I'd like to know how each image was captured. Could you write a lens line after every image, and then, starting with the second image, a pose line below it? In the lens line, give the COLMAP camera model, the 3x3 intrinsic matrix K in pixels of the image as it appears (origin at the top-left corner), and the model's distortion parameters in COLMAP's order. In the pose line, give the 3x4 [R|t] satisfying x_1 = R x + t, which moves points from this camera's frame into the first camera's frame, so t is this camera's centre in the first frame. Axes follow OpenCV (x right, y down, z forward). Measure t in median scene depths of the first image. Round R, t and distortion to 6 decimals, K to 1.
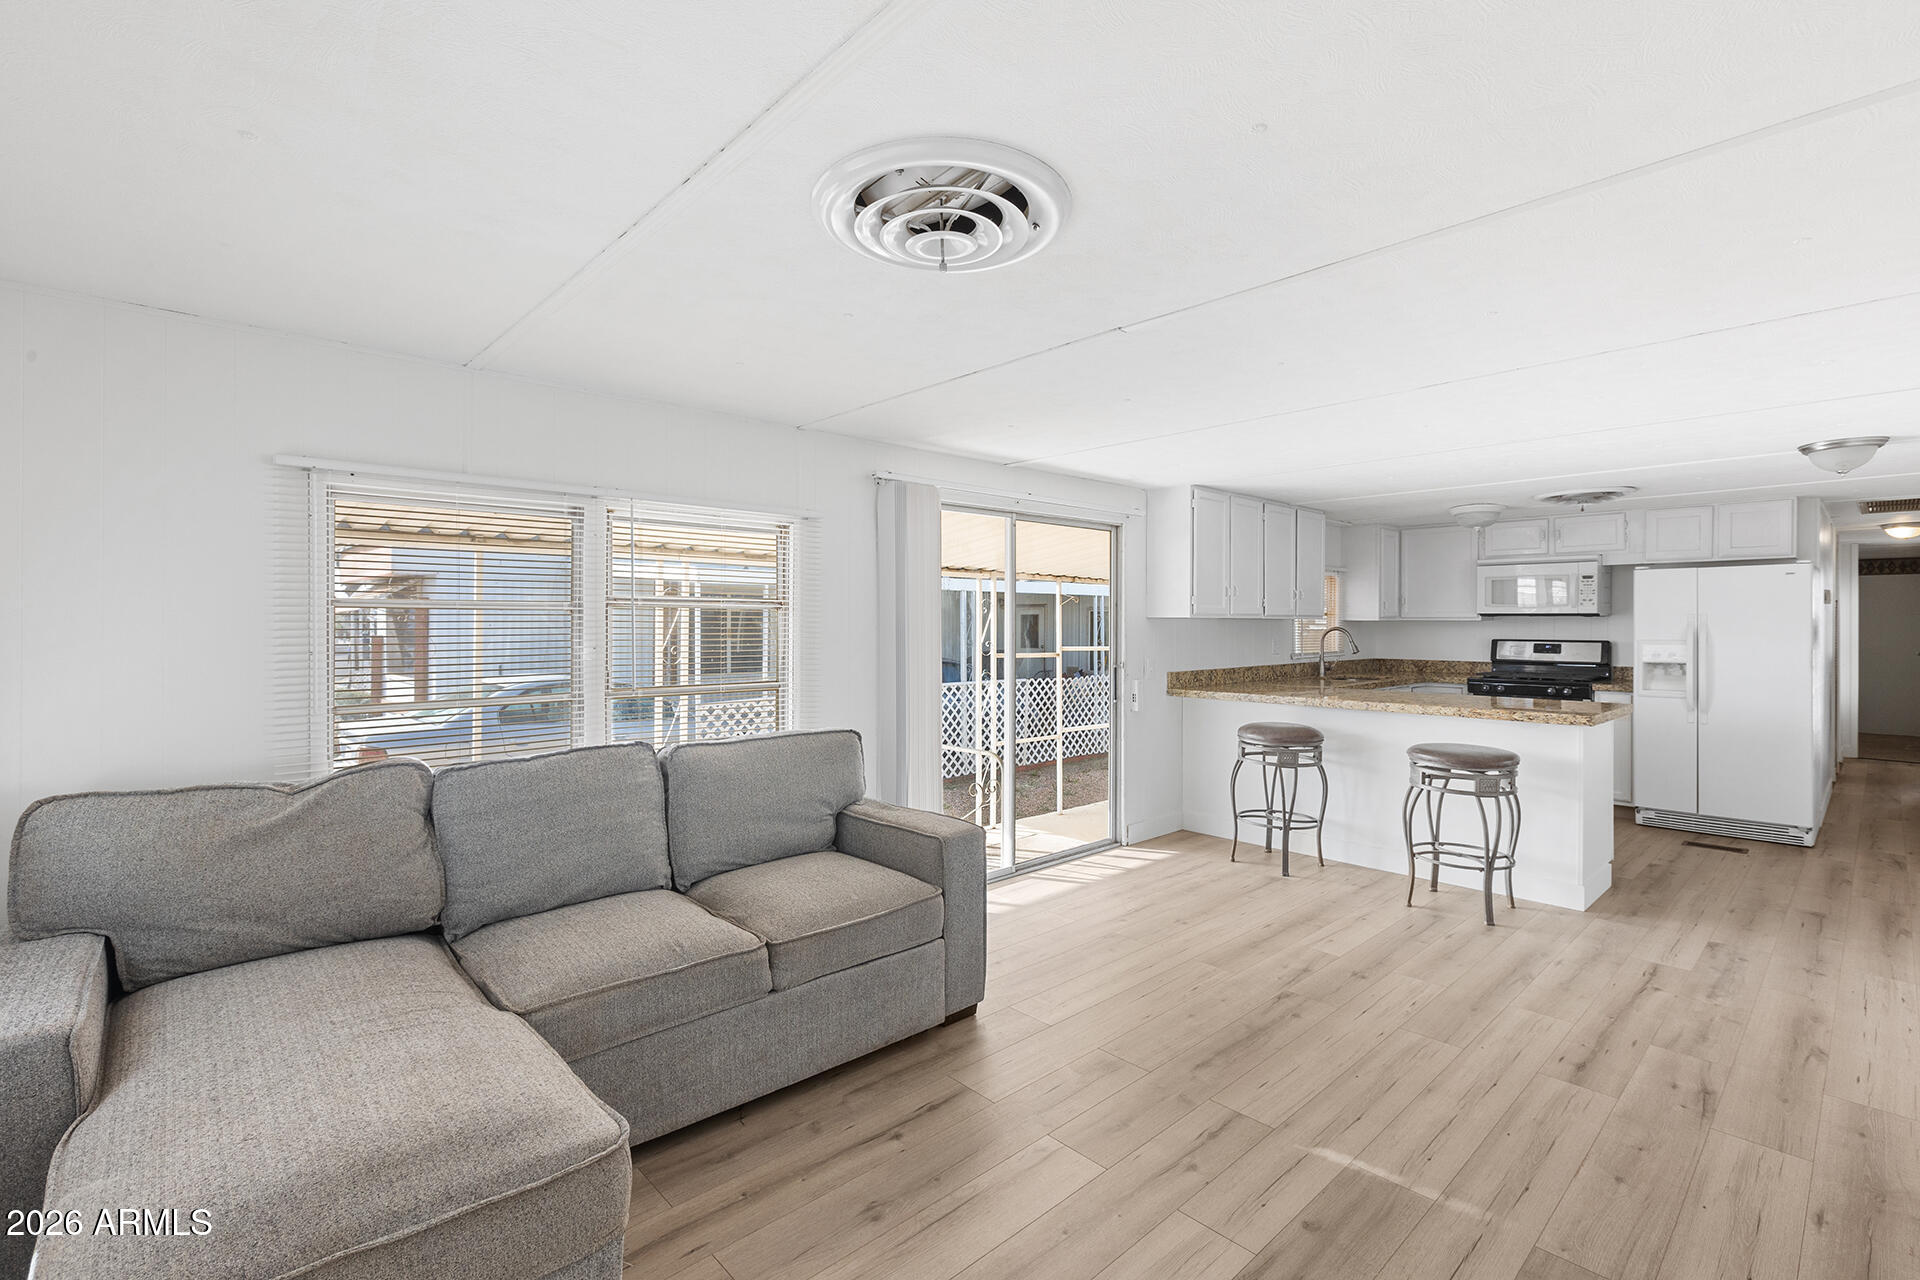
lens RADIAL K [[861.1, 0, 948.5], [0, 861.1, 626.8], [0, 0, 1]] dist [-0.010190, 0.000466]
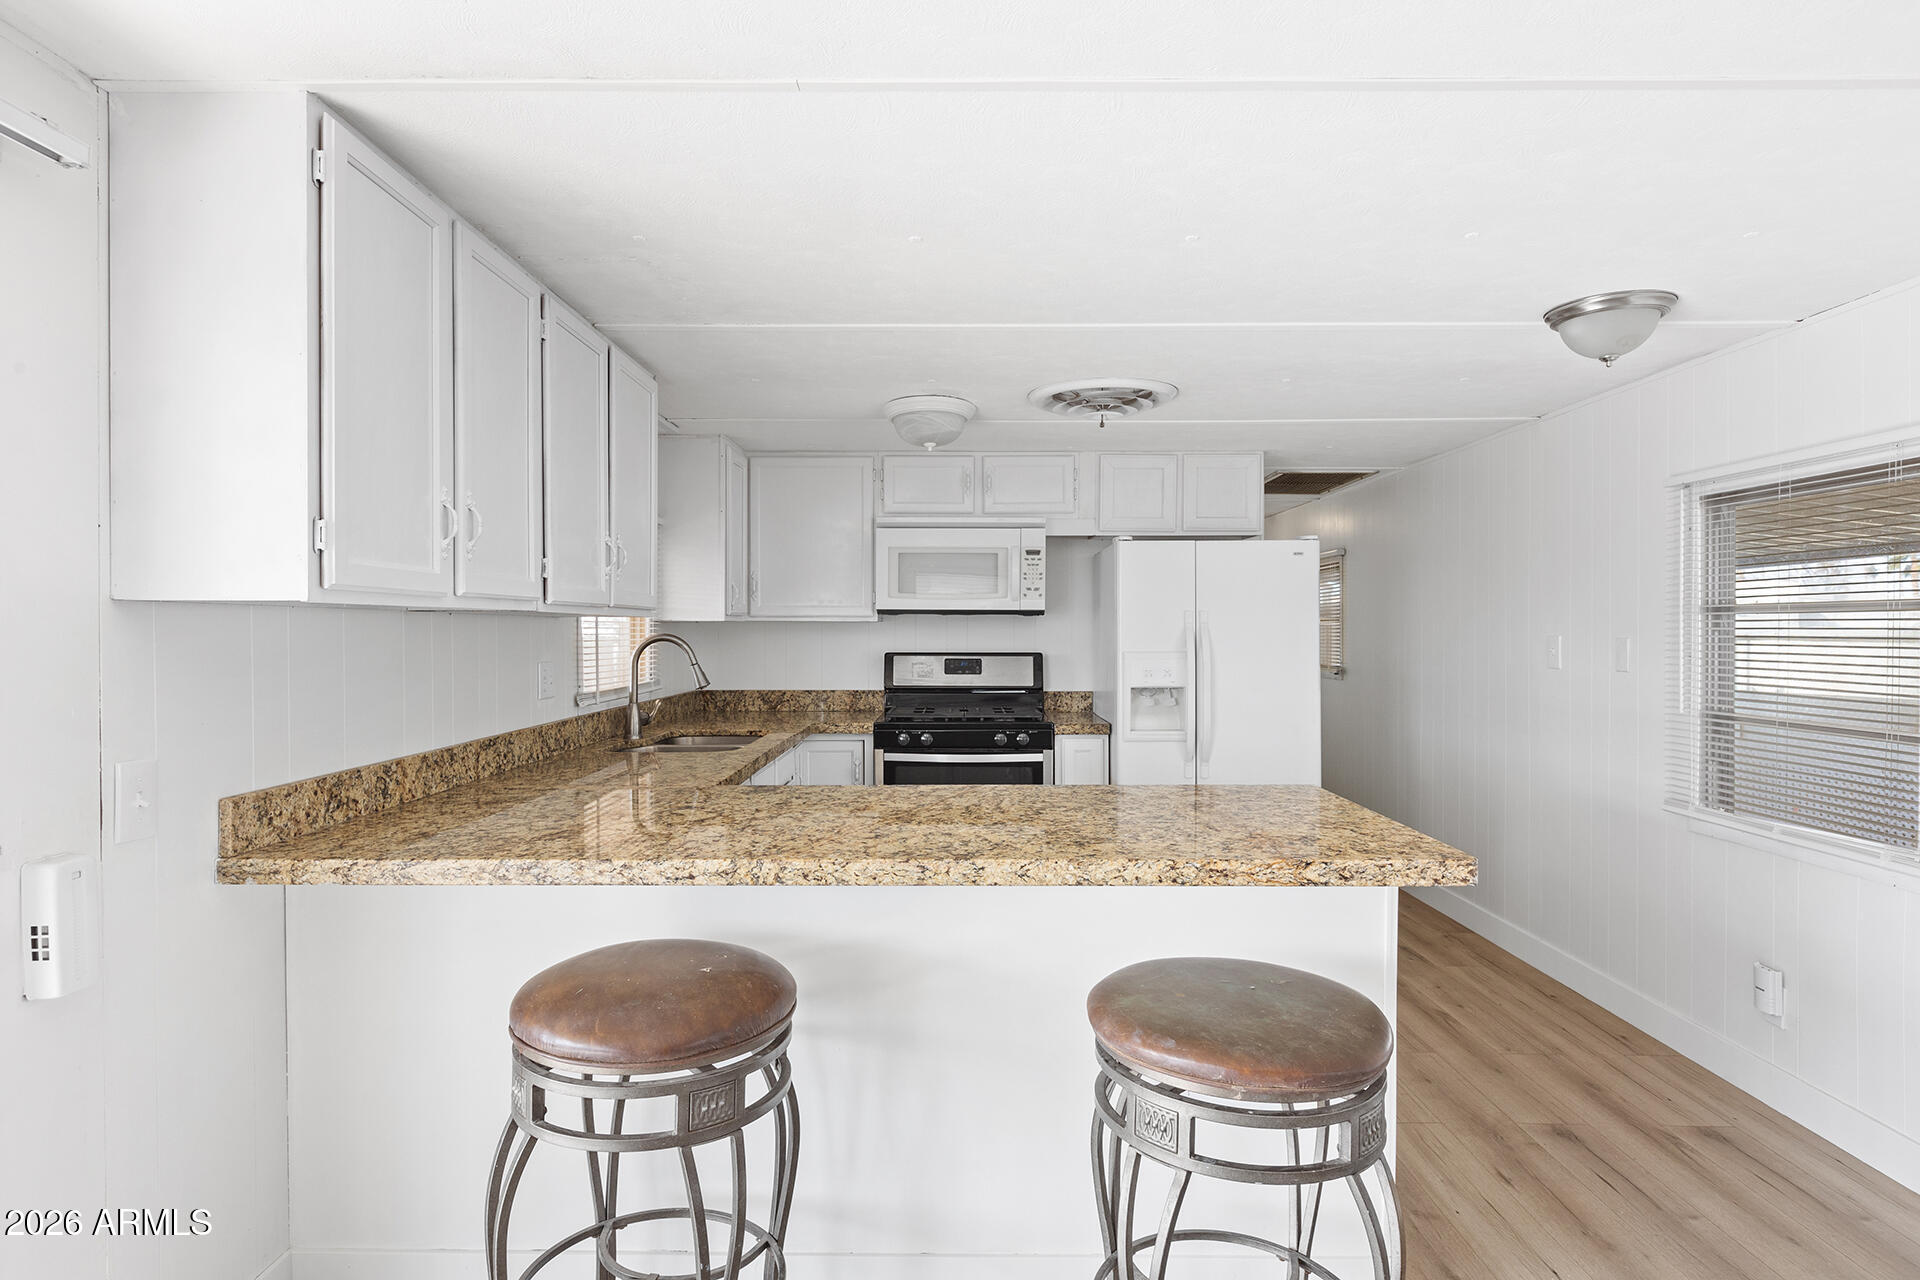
lens RADIAL K [[1026.7, 0, 955.7], [0, 1026.7, 636.8], [0, 0, 1]] dist [-0.001688, 0.000326]
pose [[0.677648, -0.007594, 0.735347, 0.149331], [0.005750, 0.999971, 0.005028, -0.000129], [-0.735364, 0.000821, 0.677672, 0.520598]]
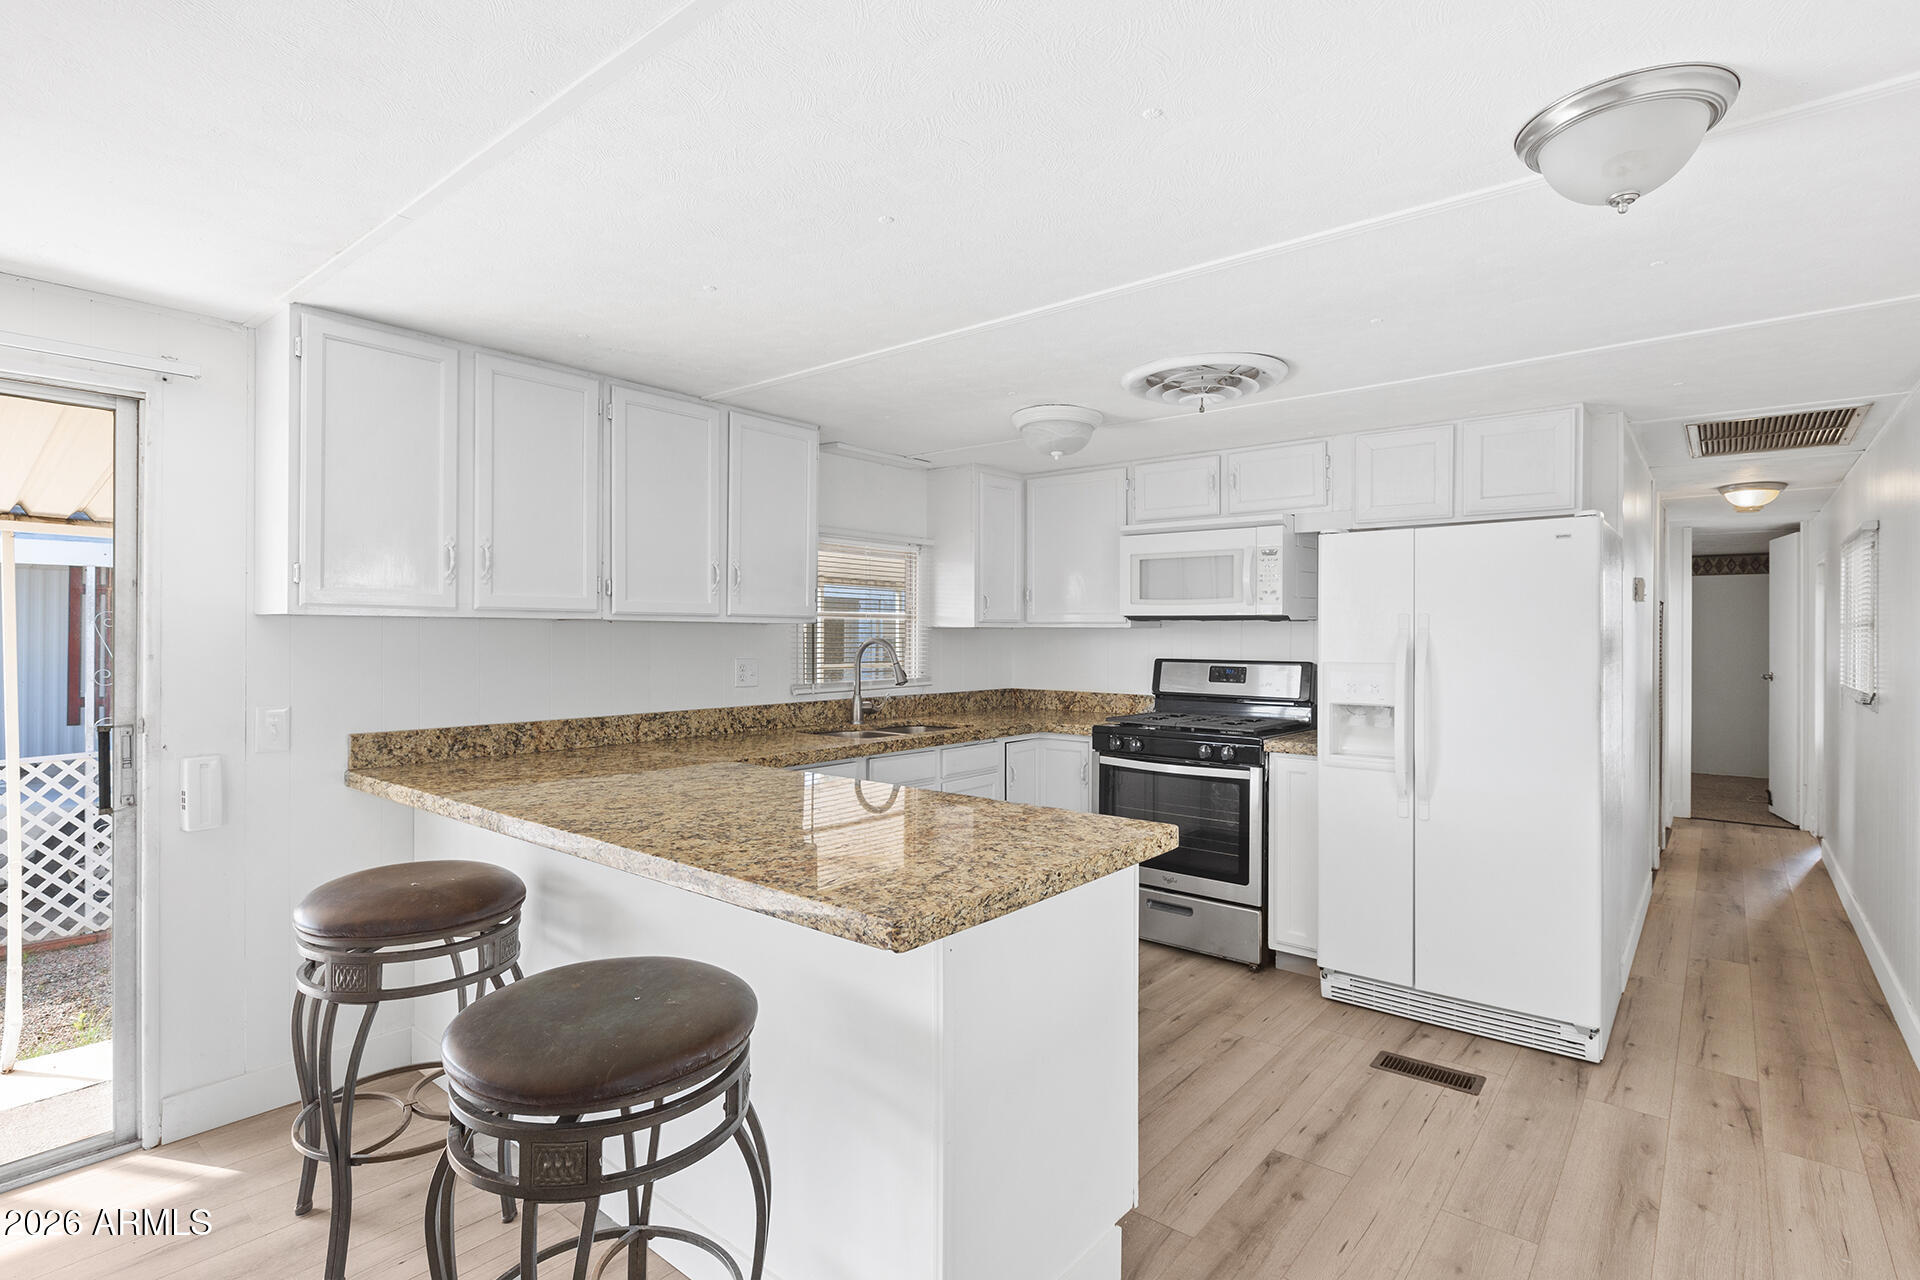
lens RADIAL K [[930.5, 0, 959.1], [0, 930.5, 637.6], [0, 0, 1]] dist [-0.003907, 0.001990]
pose [[0.989615, 0.002102, 0.143730, 0.440685], [-0.001731, 0.999995, -0.002703, 0.001553], [-0.143735, 0.002427, 0.989613, 0.400215]]
